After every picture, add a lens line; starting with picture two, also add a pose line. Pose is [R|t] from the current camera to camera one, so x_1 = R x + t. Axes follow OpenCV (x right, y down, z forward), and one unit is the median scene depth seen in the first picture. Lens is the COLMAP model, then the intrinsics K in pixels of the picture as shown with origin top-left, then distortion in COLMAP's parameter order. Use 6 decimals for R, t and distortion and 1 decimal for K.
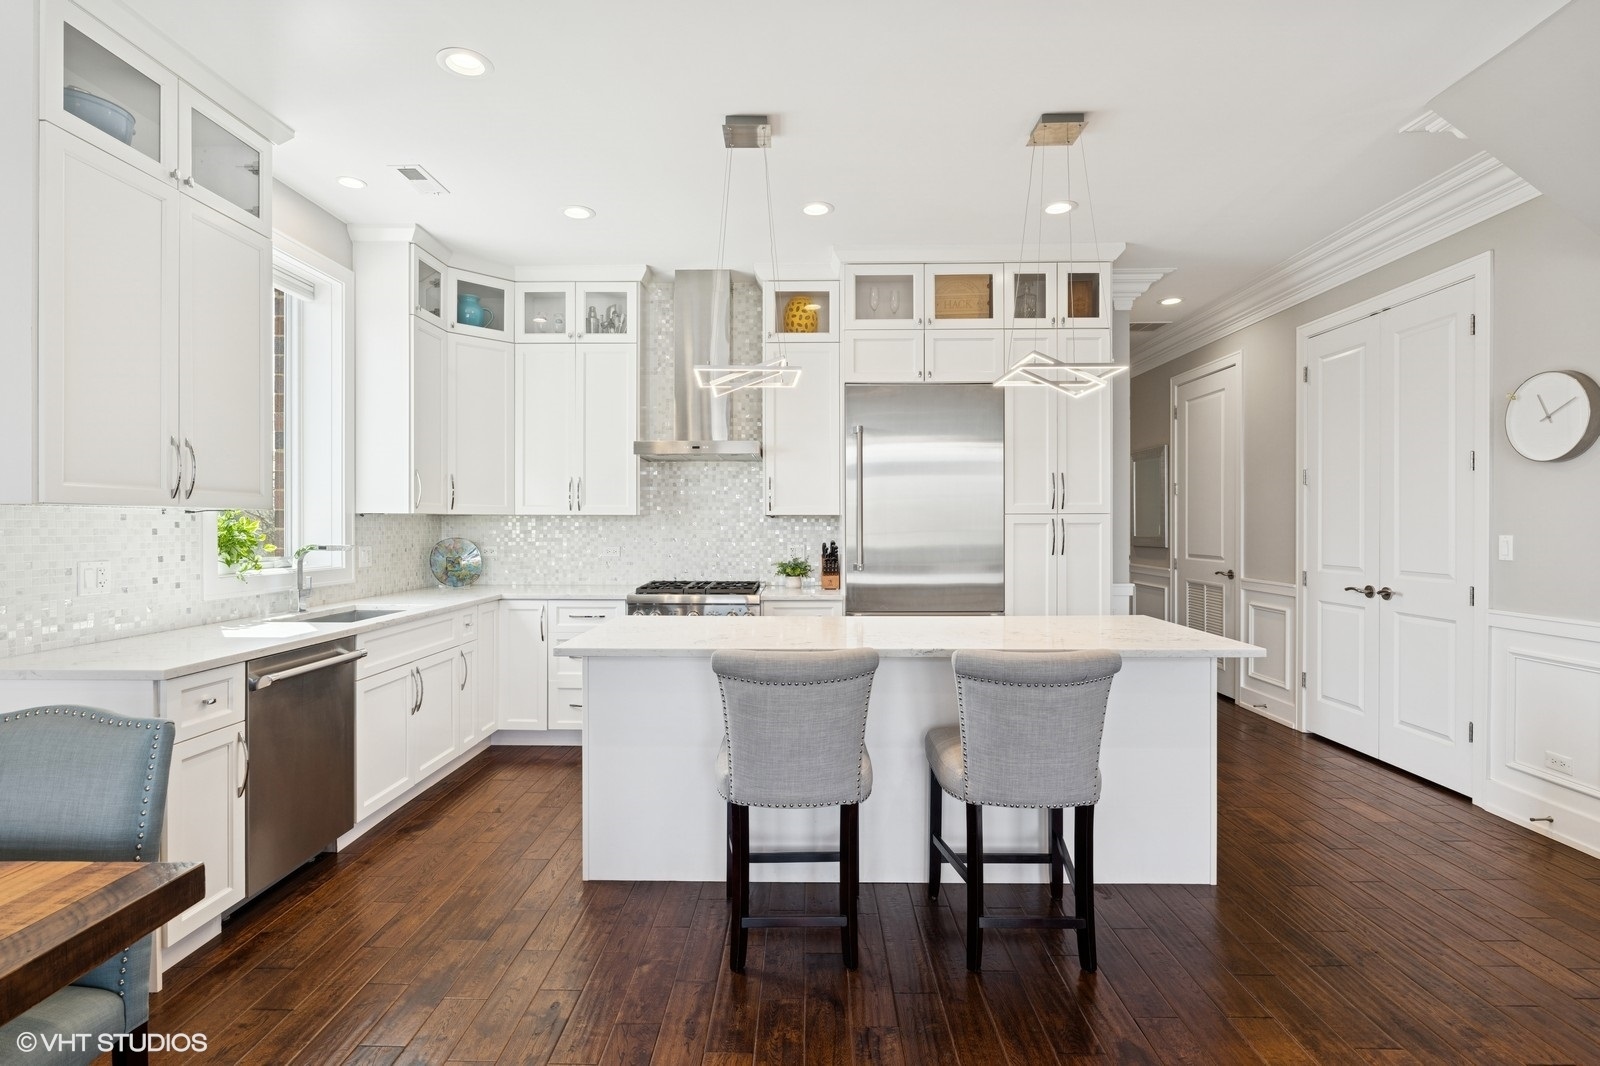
lens RADIAL K [[767.9, 0, 792.8], [0, 767.9, 527.0], [0, 0, 1]] dist [-0.002866, -0.000202]
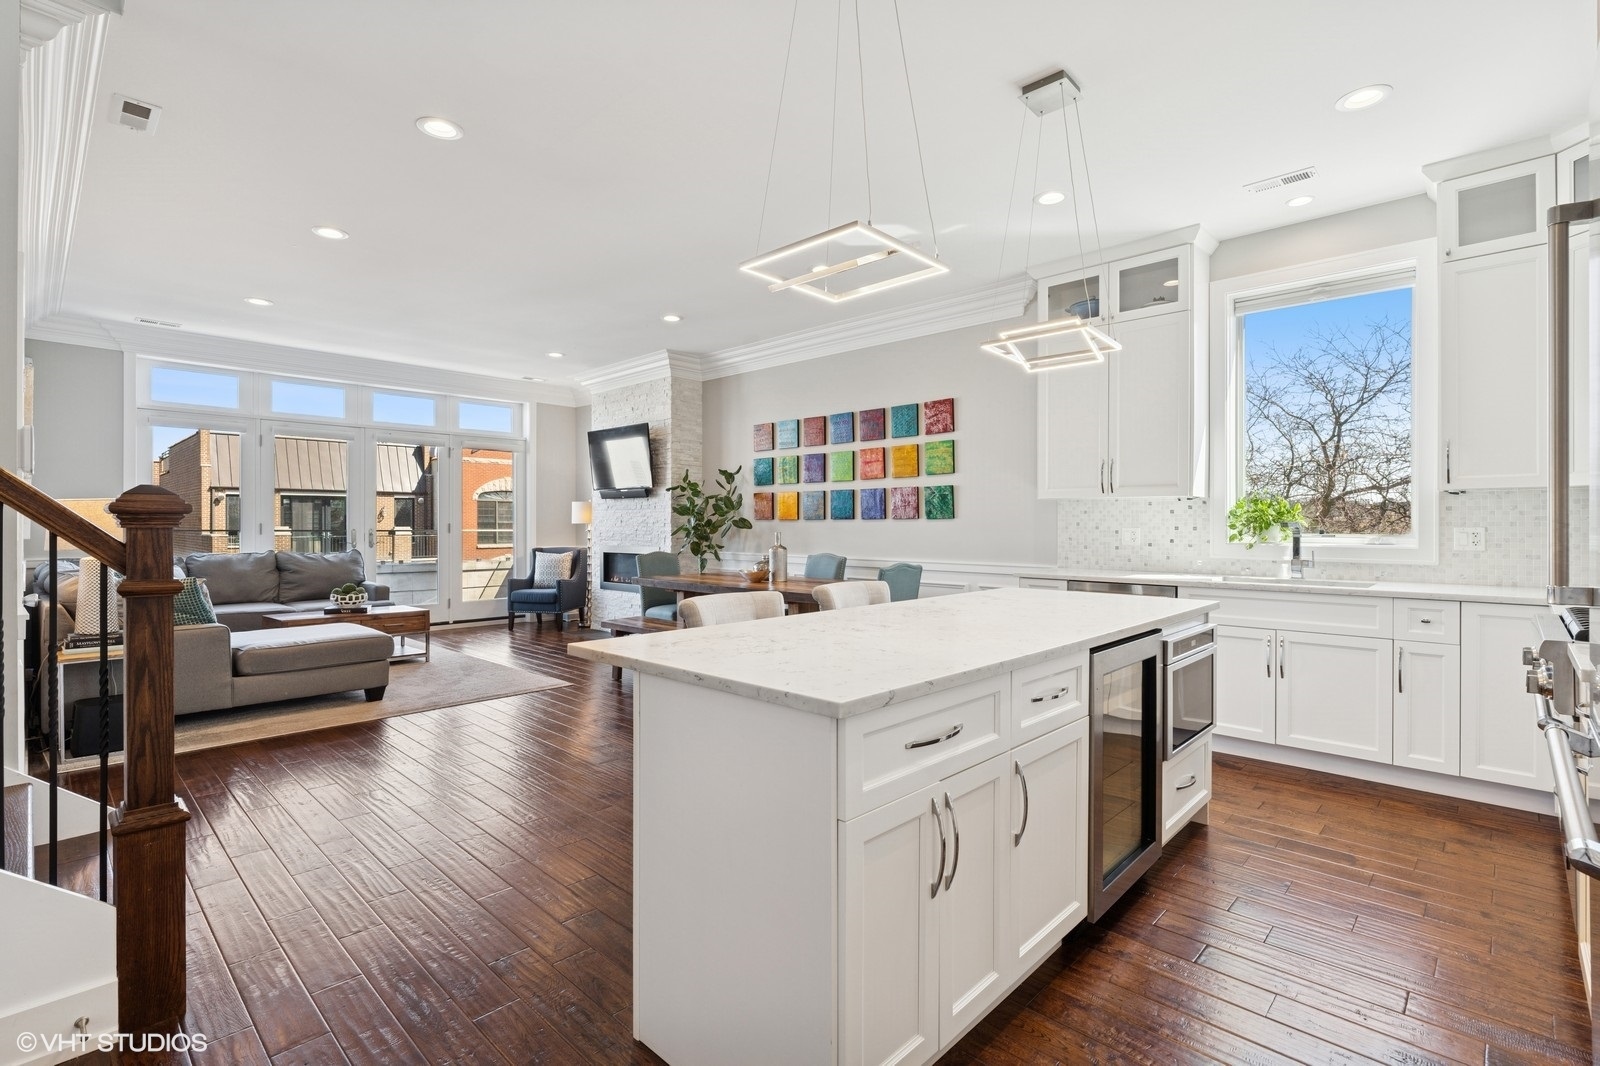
lens RADIAL K [[750.7, 0, 798.1], [0, 750.7, 527.3], [0, 0, 1]] dist [-0.003950, -0.000267]
pose [[-0.676782, 0.003989, -0.736173, 0.551051], [-0.002169, 0.999970, 0.007412, 0.017940], [0.736180, 0.006613, -0.676753, 0.902525]]
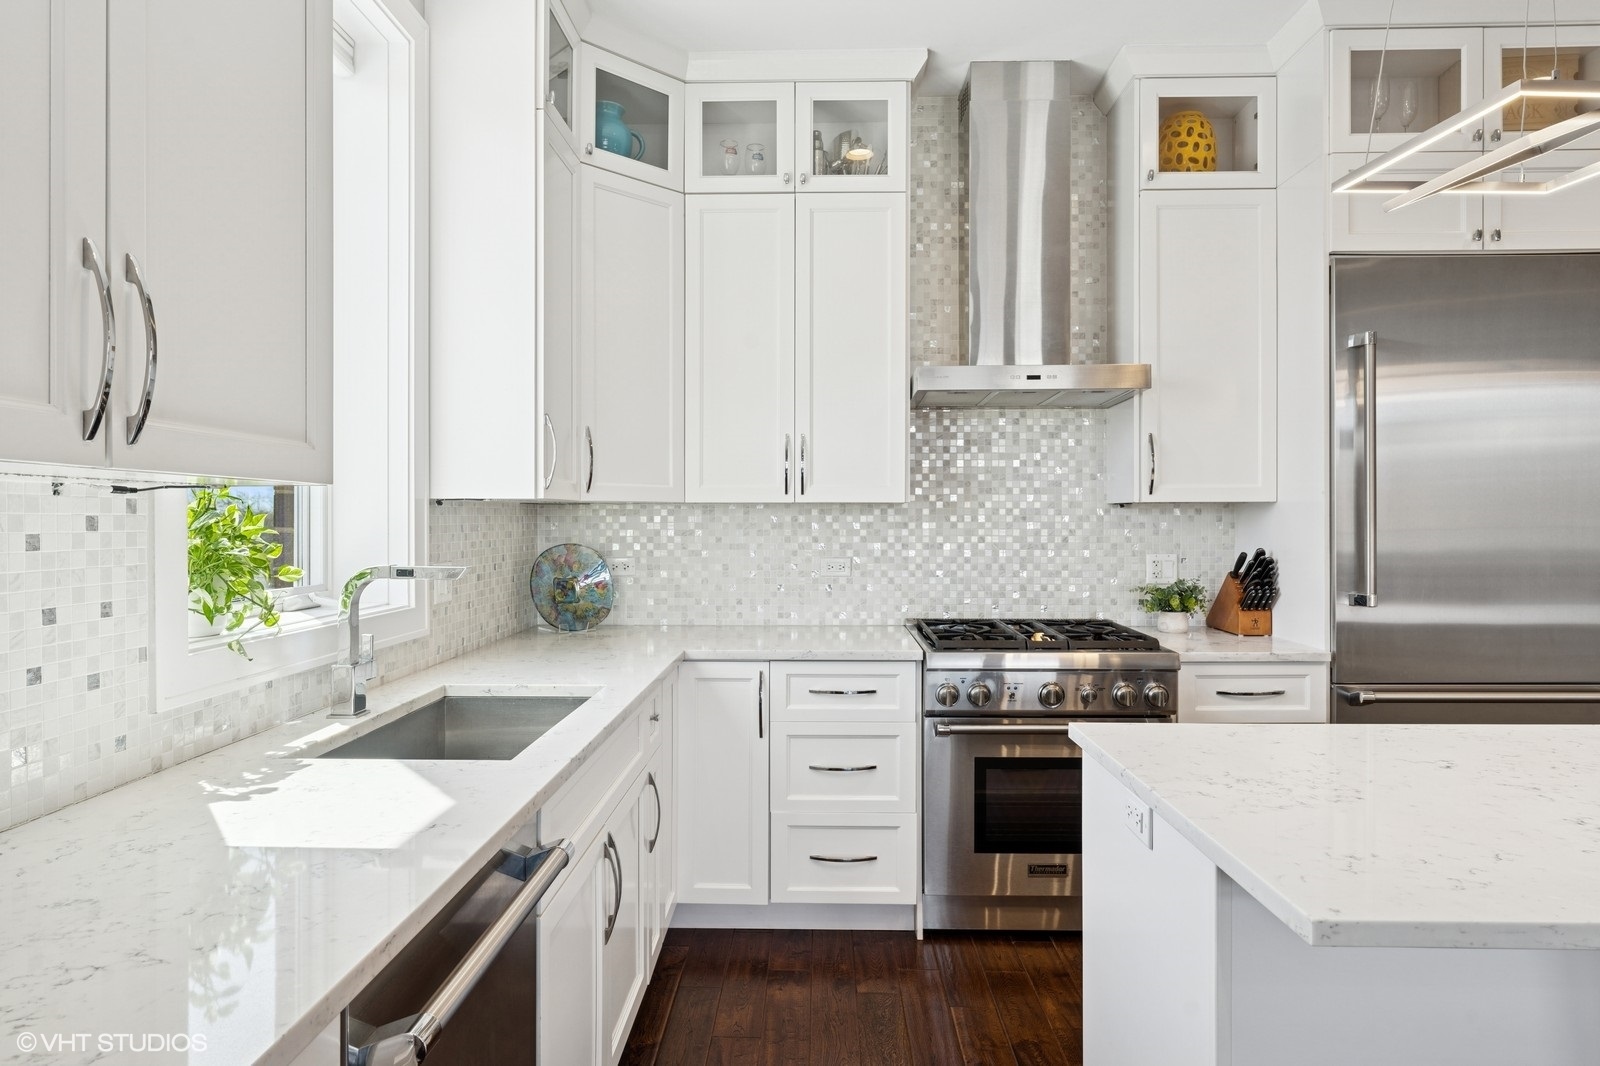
lens RADIAL K [[923.9, 0, 802.1], [0, 923.9, 520.8], [0, 0, 1]] dist [-0.002304, -0.001791]
pose [[0.999985, -0.001741, -0.005235, -0.277344], [0.001736, 0.999998, -0.000888, -0.001994], [0.005236, 0.000879, 0.999986, 0.336537]]
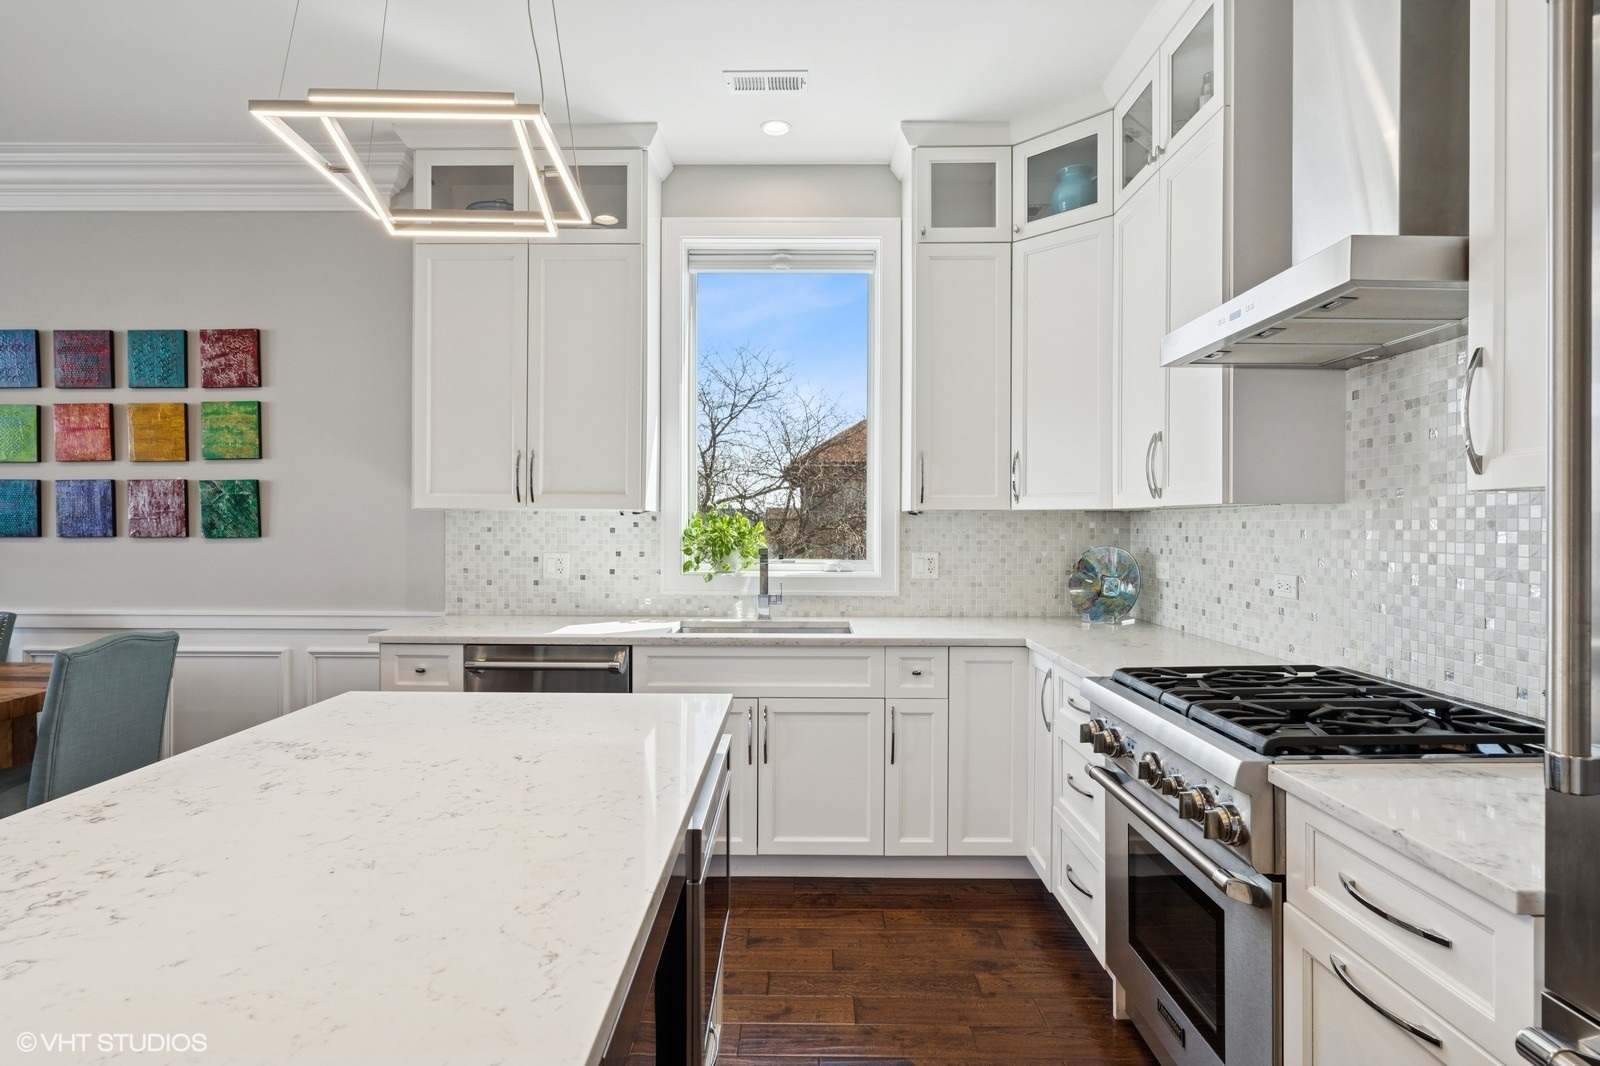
lens RADIAL K [[809.4, 0, 796.2], [0, 809.4, 529.9], [0, 0, 1]] dist [-0.003500, -0.001278]
pose [[0.008455, 0.005051, -0.999952, 0.251726], [-0.006425, 0.999967, 0.004997, -0.001591], [0.999944, 0.006383, 0.008487, 0.763430]]
